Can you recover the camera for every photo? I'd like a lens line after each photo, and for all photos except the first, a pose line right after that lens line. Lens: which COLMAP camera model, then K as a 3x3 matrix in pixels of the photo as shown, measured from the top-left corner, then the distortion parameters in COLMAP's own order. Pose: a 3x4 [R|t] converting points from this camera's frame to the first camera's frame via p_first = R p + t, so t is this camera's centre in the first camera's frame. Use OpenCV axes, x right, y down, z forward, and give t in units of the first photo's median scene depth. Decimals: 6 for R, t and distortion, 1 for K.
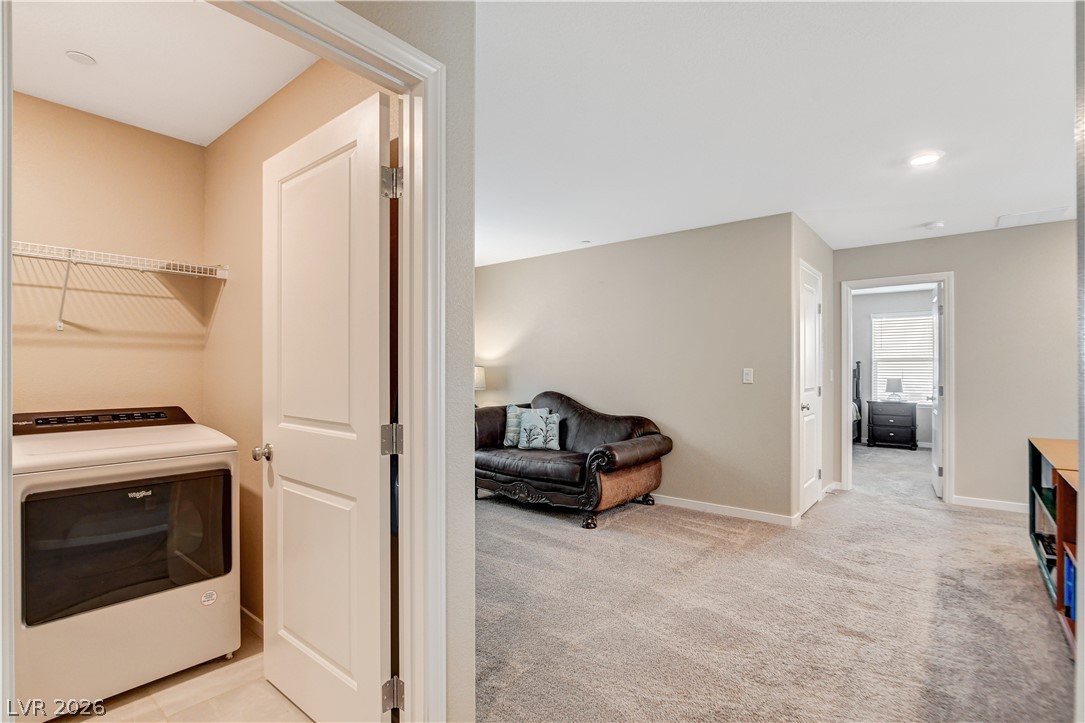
lens RADIAL K [[514.7, 0, 544.2], [0, 514.7, 366.6], [0, 0, 1]] dist [-0.001962, -0.000731]
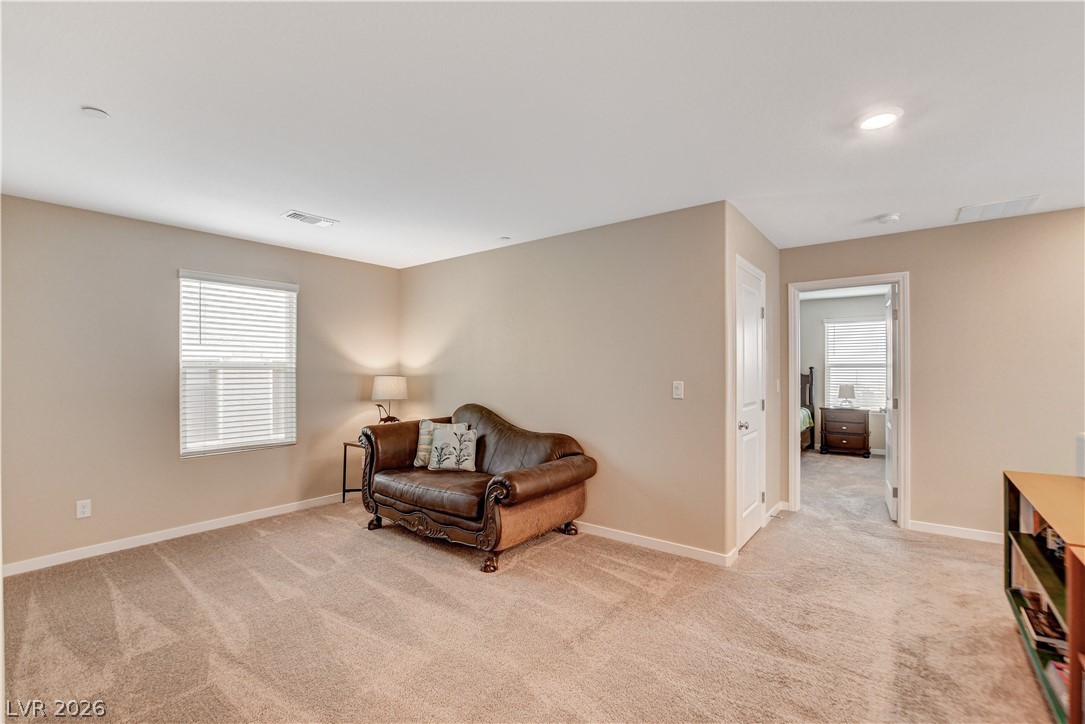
lens RADIAL K [[476.9, 0, 538.3], [0, 476.9, 368.1], [0, 0, 1]] dist [-0.009653, -0.000250]
pose [[0.999842, -0.001751, 0.017685, 0.146657], [0.001744, 0.999998, 0.000415, -0.019462], [-0.017686, -0.000384, 0.999844, 0.201732]]
